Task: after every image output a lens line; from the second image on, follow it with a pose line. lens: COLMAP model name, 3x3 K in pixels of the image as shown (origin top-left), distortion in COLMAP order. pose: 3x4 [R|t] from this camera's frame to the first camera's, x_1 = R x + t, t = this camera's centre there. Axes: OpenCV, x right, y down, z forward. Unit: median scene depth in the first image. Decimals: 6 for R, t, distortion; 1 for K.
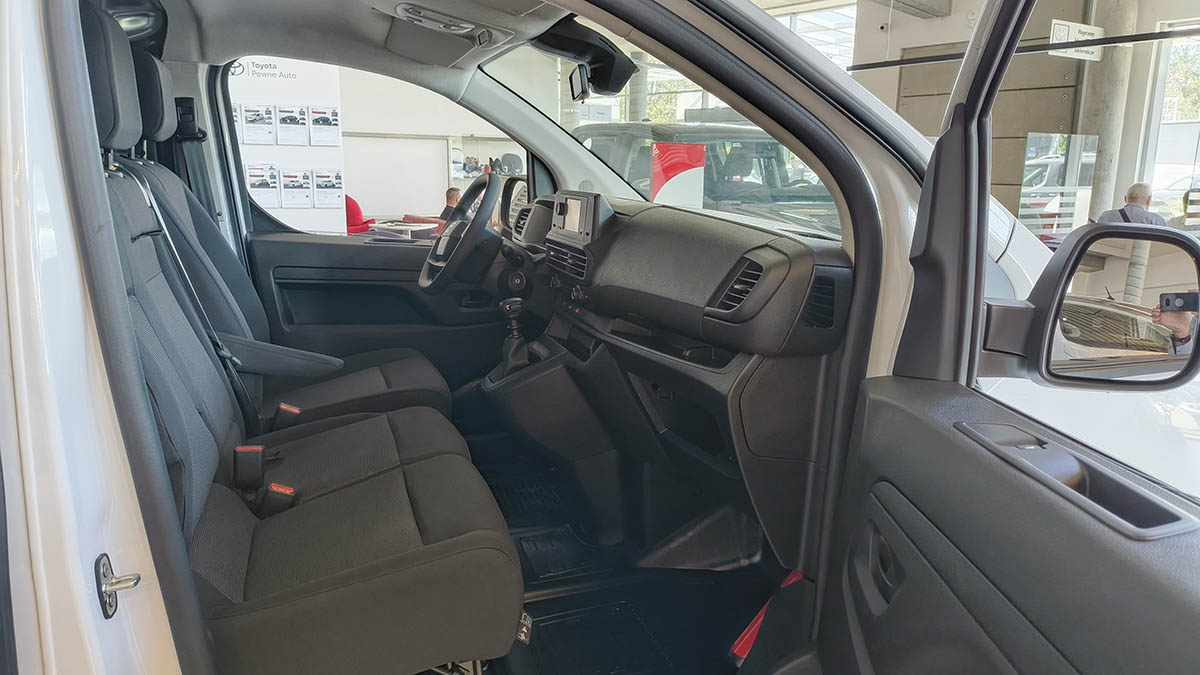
lens RADIAL K [[835.9, 0, 600.0], [0, 835.9, 337.5], [0, 0, 1]] dist [0.088084, -0.106121]
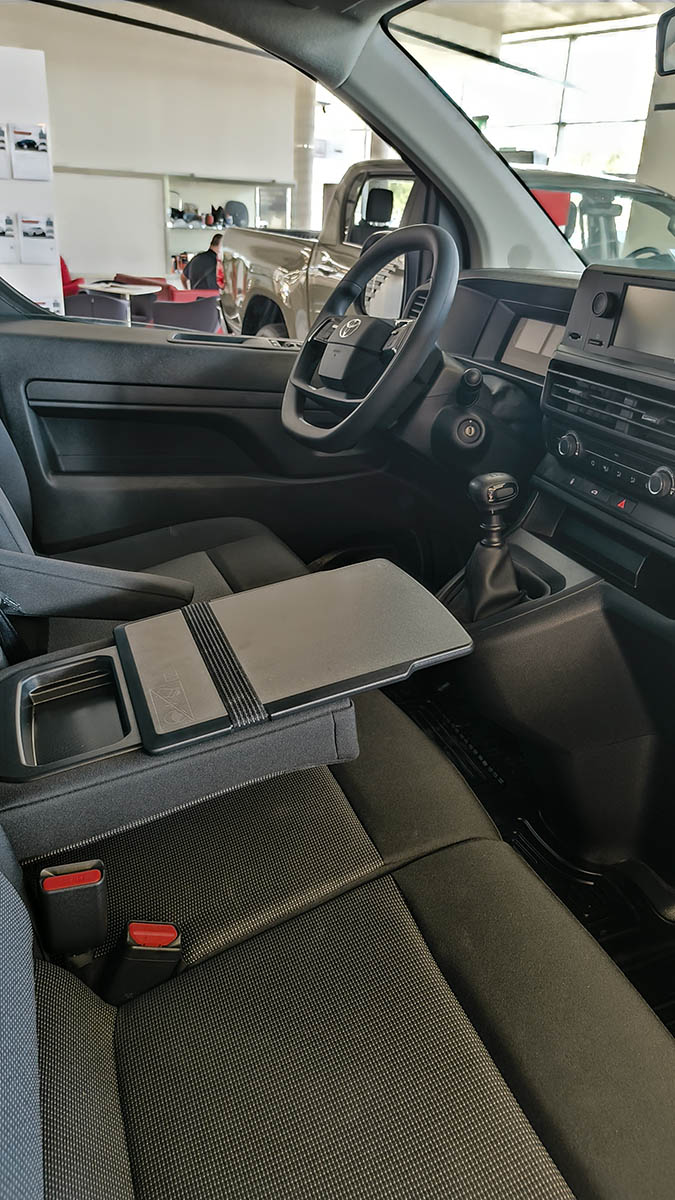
lens RADIAL K [[835.9, 0, 337.5], [0, 835.9, 600.0], [0, 0, 1]] dist [0.088084, -0.106121]
pose [[0.998867, 0.018225, 0.043970, -0.070754], [-0.027337, 0.975895, 0.216521, -0.025542], [-0.038964, -0.217478, 0.975287, 0.137980]]
